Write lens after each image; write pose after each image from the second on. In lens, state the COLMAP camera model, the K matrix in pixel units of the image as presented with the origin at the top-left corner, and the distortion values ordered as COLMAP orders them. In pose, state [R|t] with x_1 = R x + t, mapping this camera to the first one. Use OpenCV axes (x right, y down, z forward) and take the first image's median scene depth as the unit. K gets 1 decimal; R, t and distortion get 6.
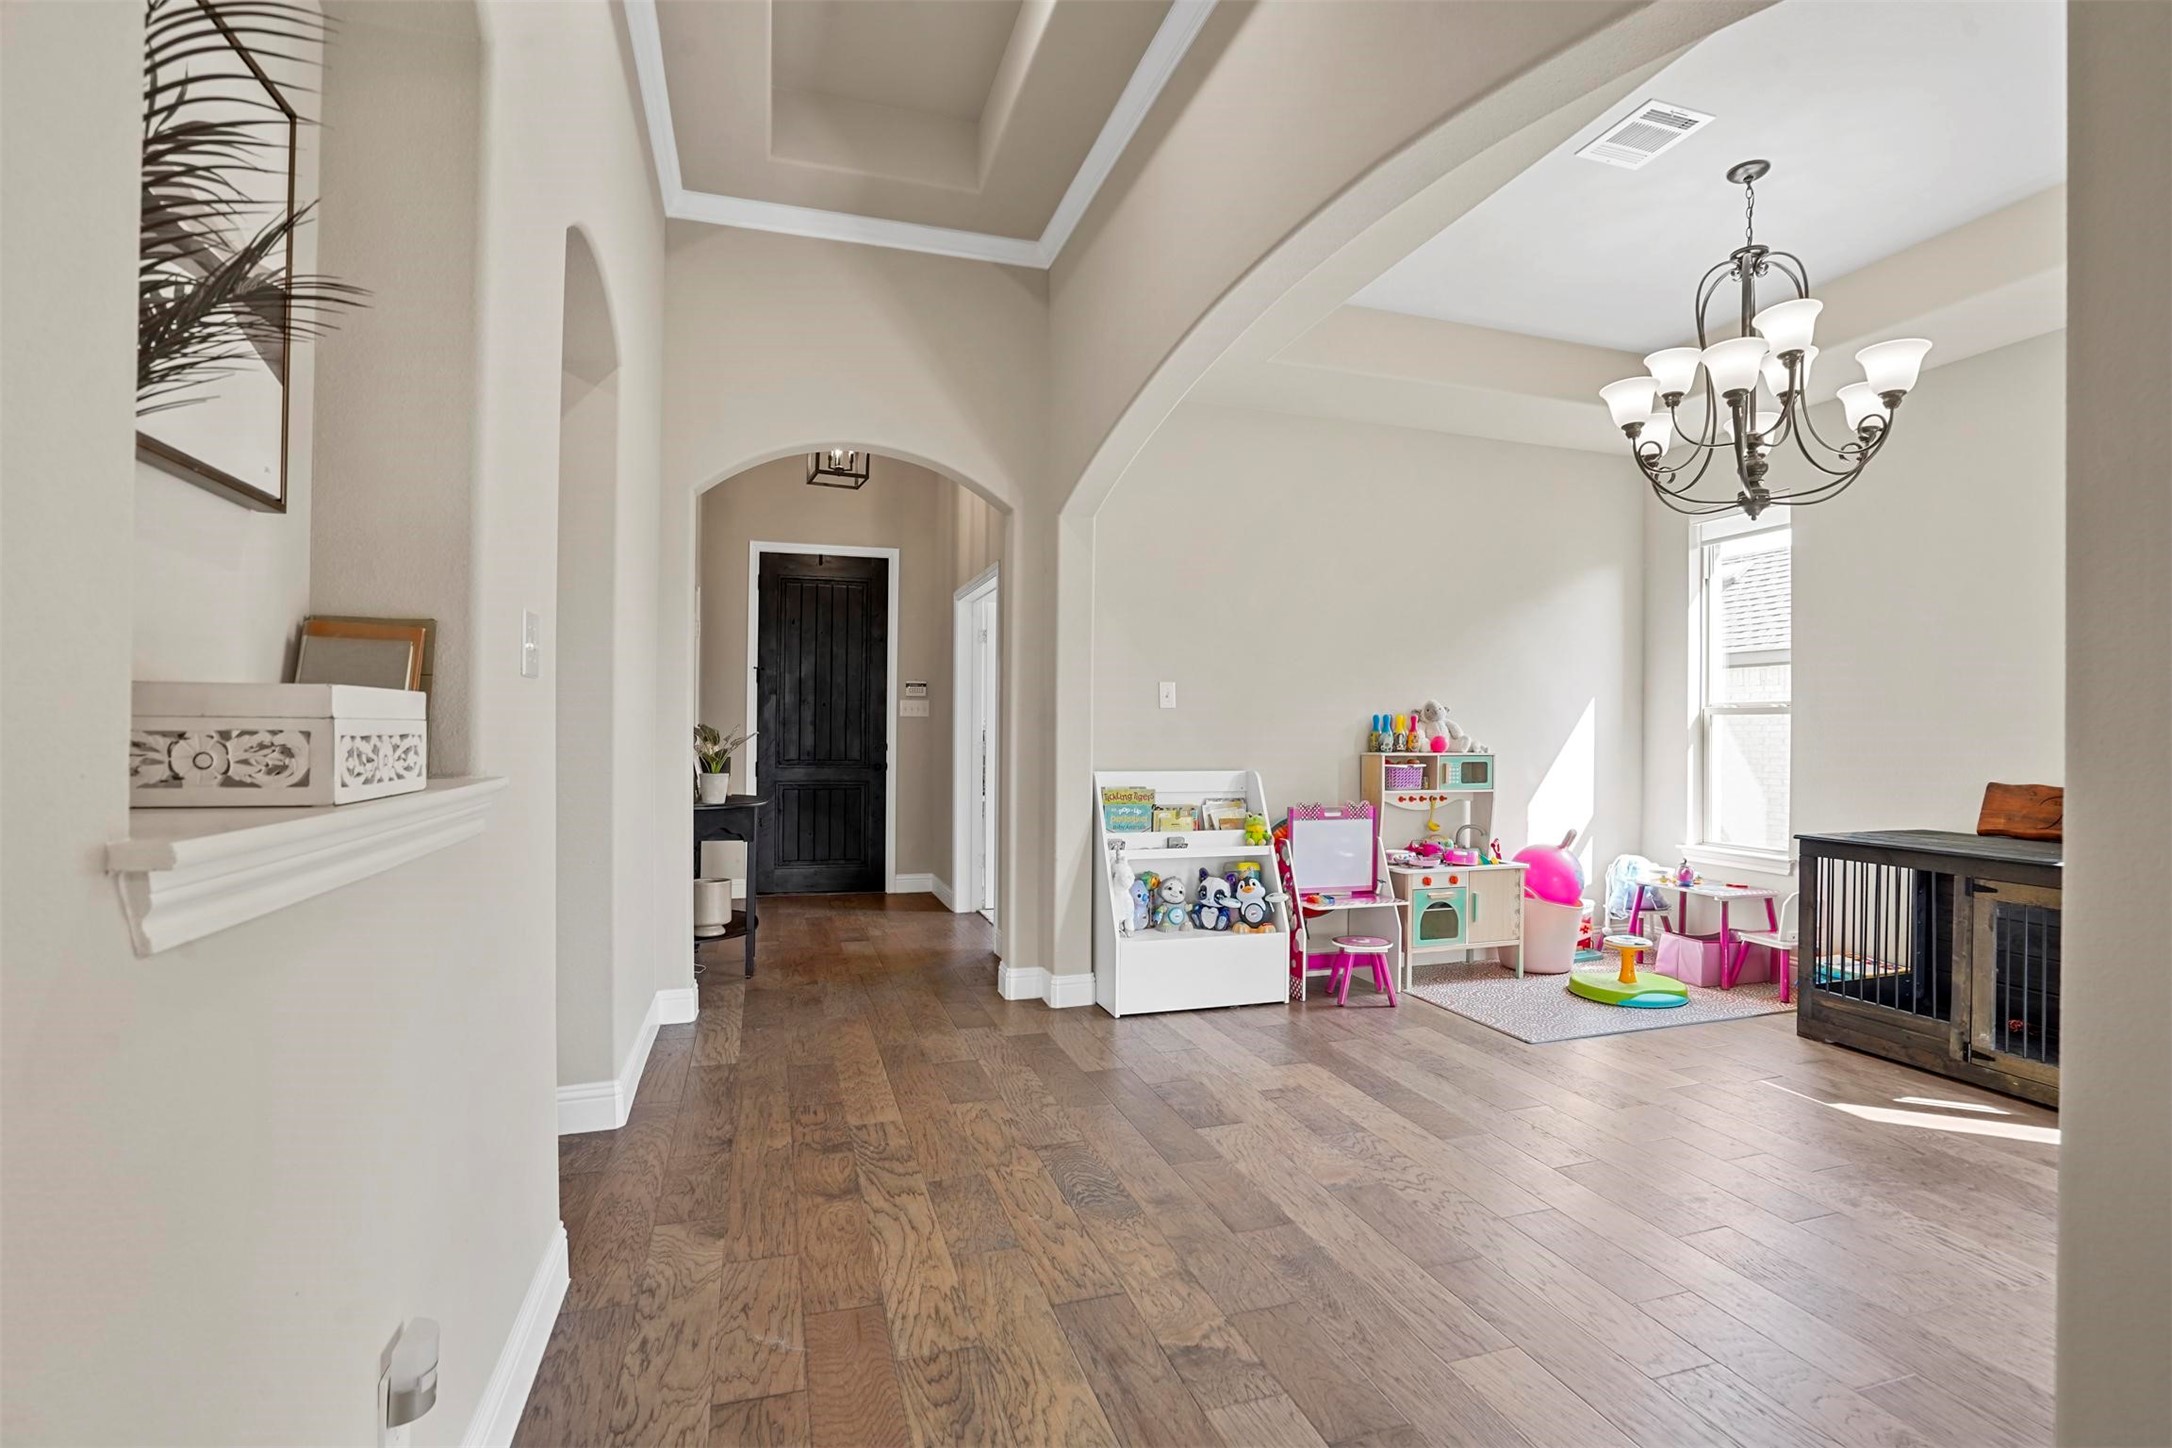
lens RADIAL K [[1024.9, 0, 1086.5], [0, 1024.9, 729.1], [0, 0, 1]] dist [-0.050255, 0.017515]
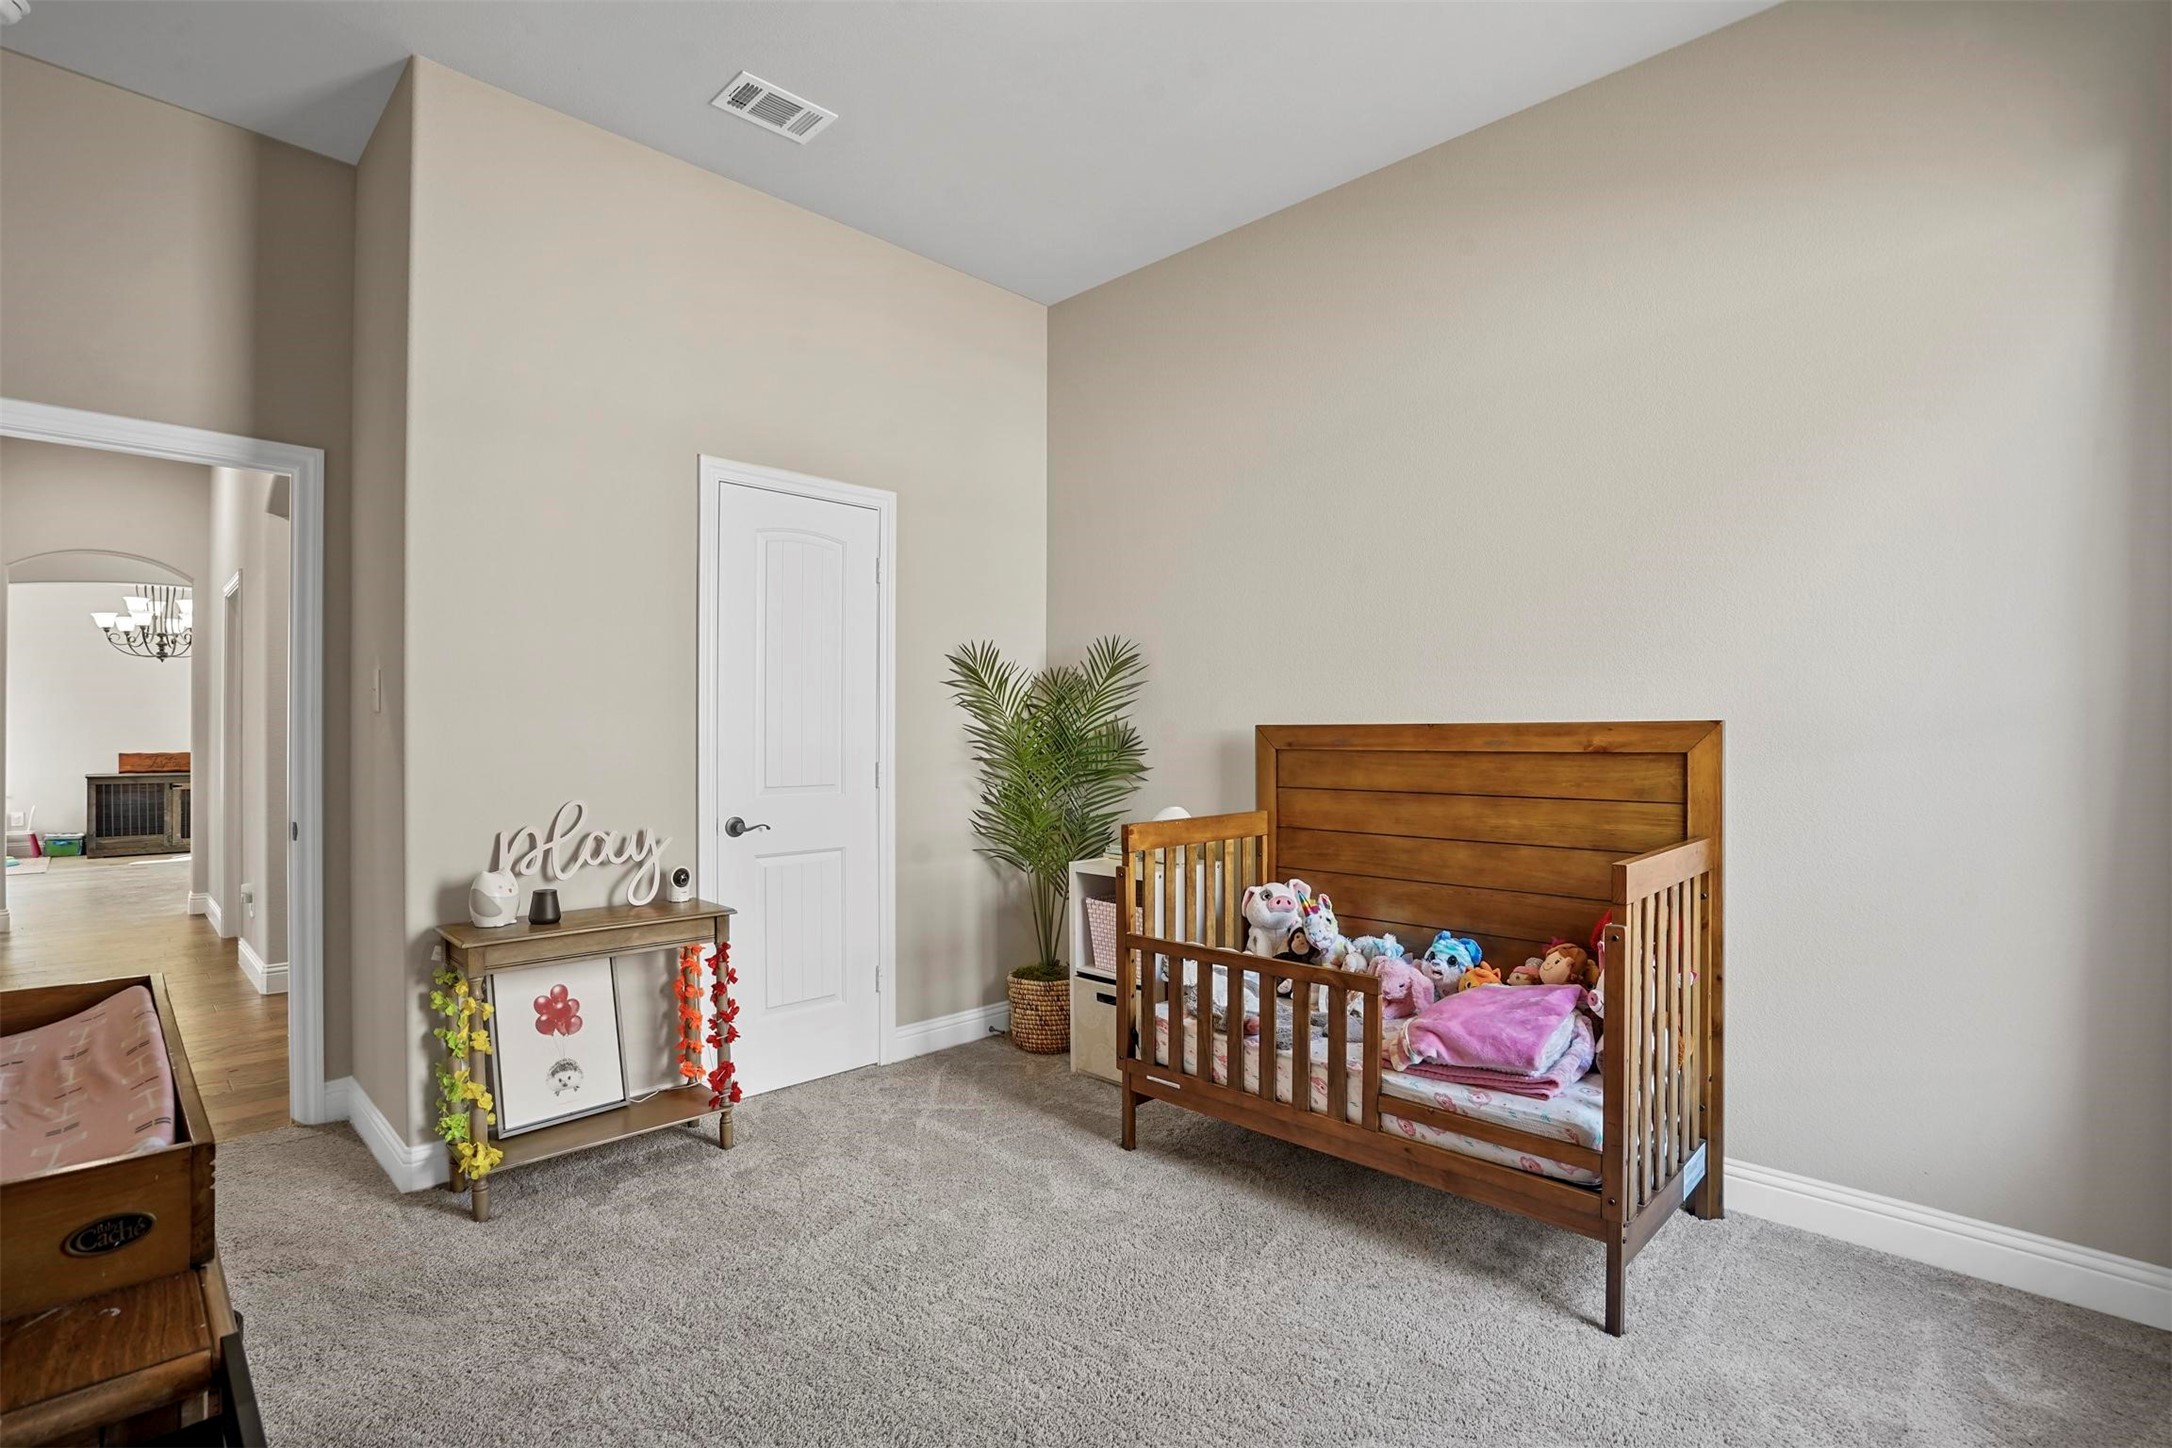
lens RADIAL K [[1024.9, 0, 1084.1], [0, 1024.9, 738.1], [0, 0, 1]] dist [-0.050255, 0.017515]
pose [[-0.465663, -0.006526, 0.884938, -2.928885], [-0.003869, 0.999978, 0.005339, -0.011252], [-0.884954, -0.000938, -0.465678, -0.023005]]
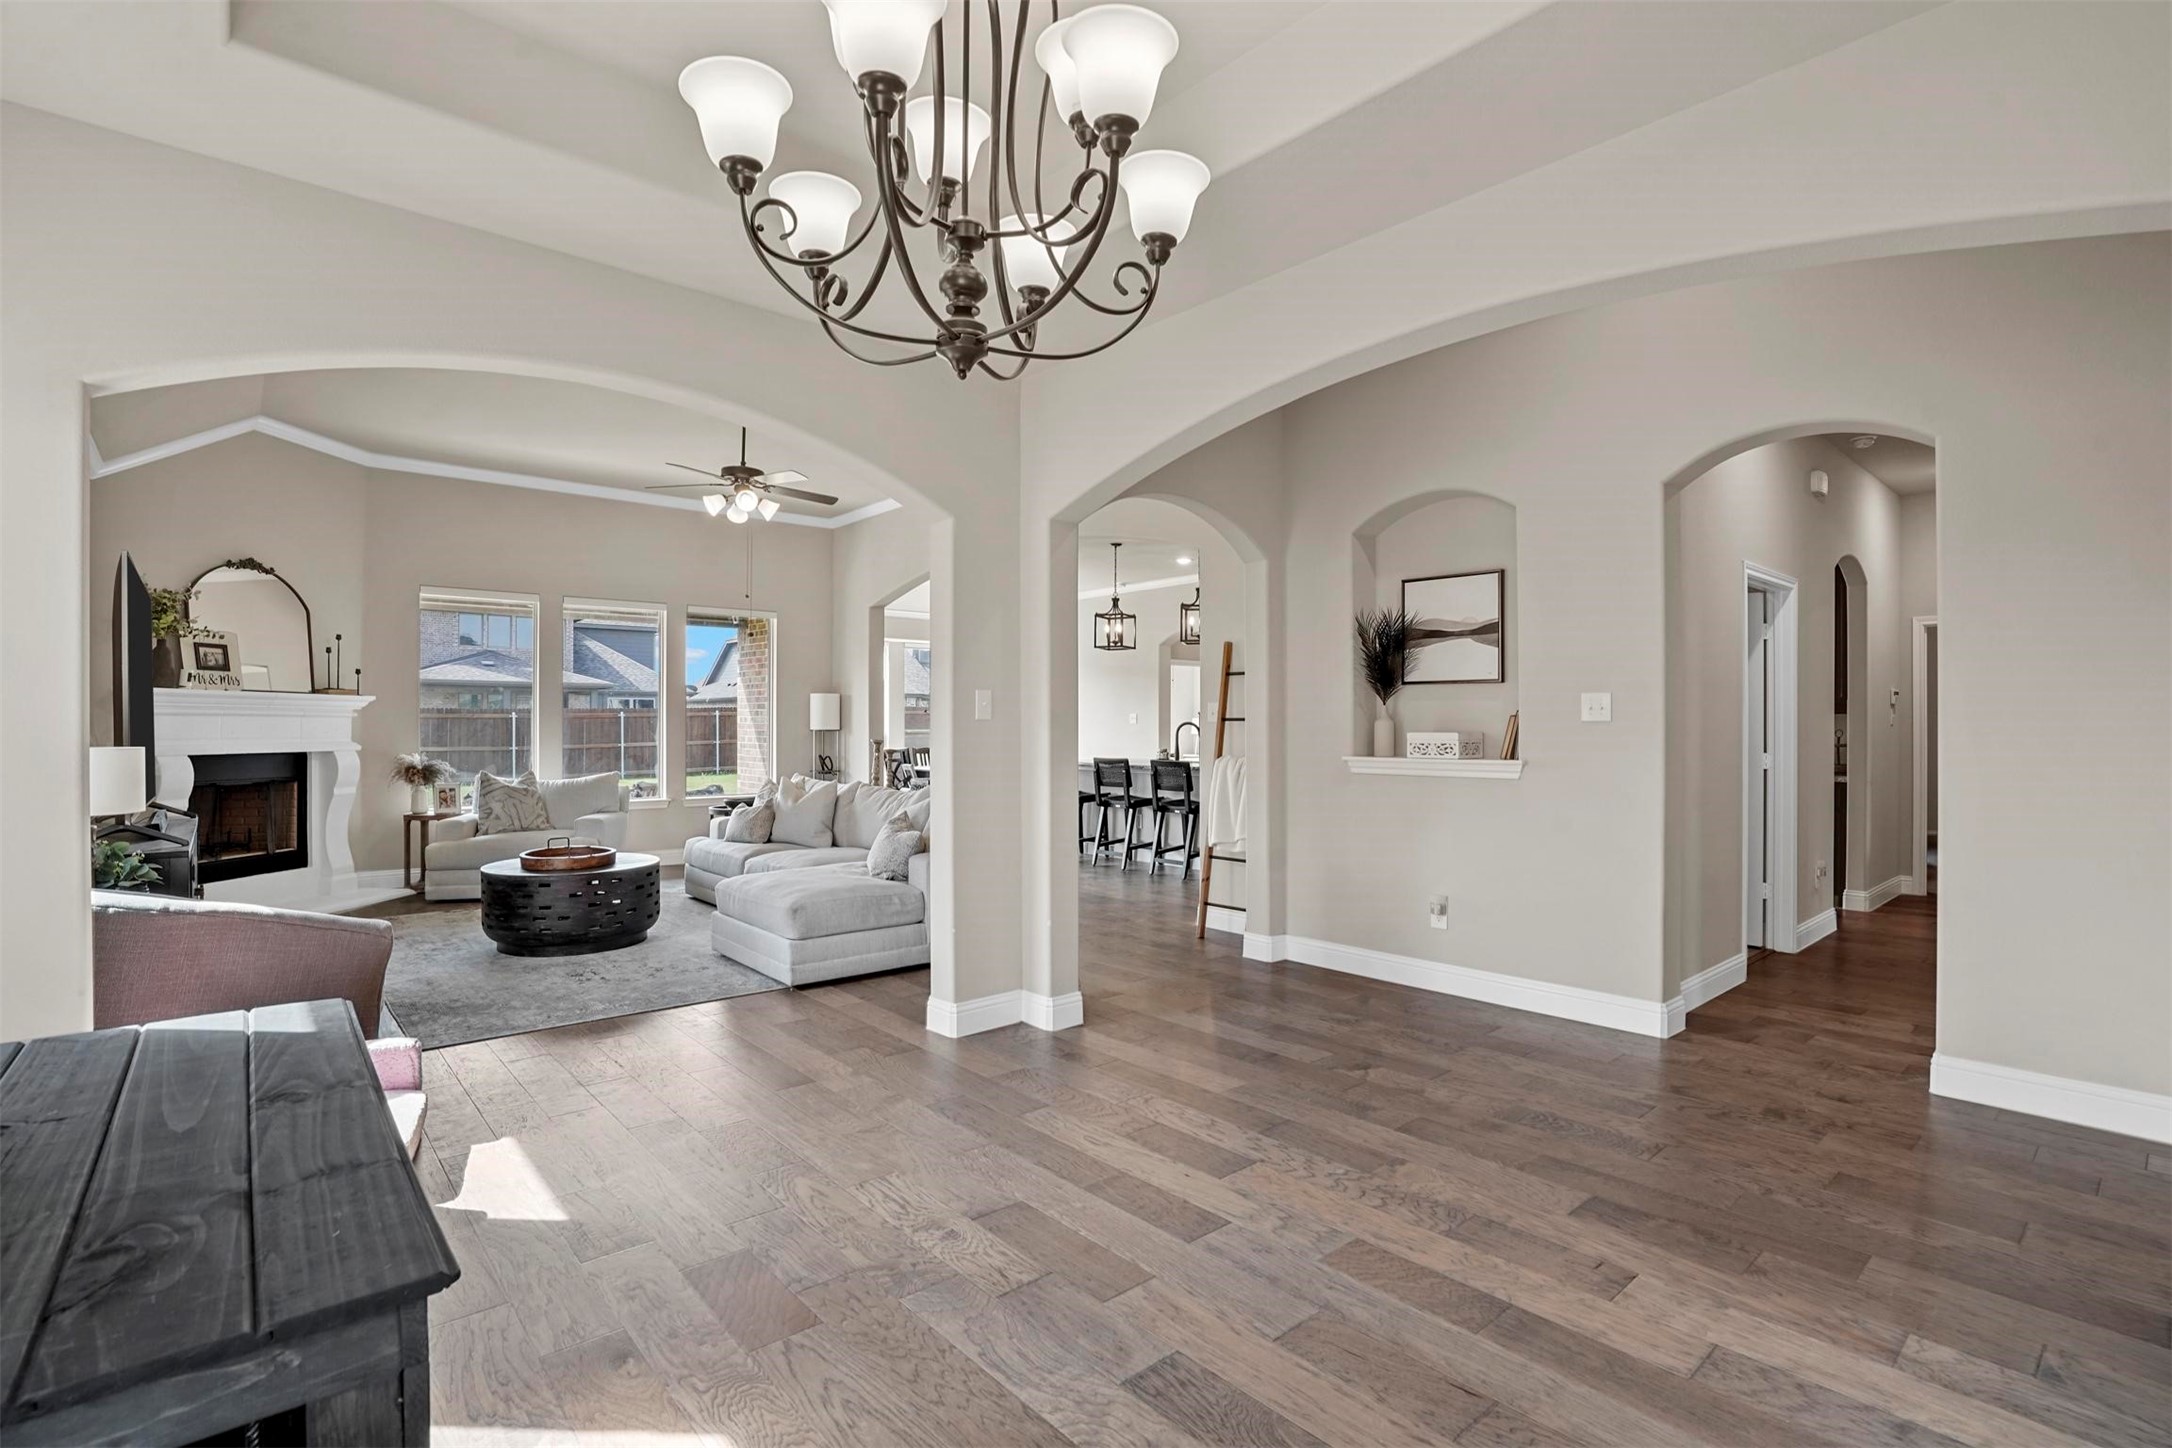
lens RADIAL K [[1024.9, 0, 1087.4], [0, 1024.9, 724.4], [0, 0, 1]] dist [-0.050255, 0.017515]
pose [[-0.915451, -0.008800, -0.402333, 0.777254], [-0.008014, 0.999961, -0.003635, -0.013804], [0.402350, -0.000104, -0.915486, 1.449878]]
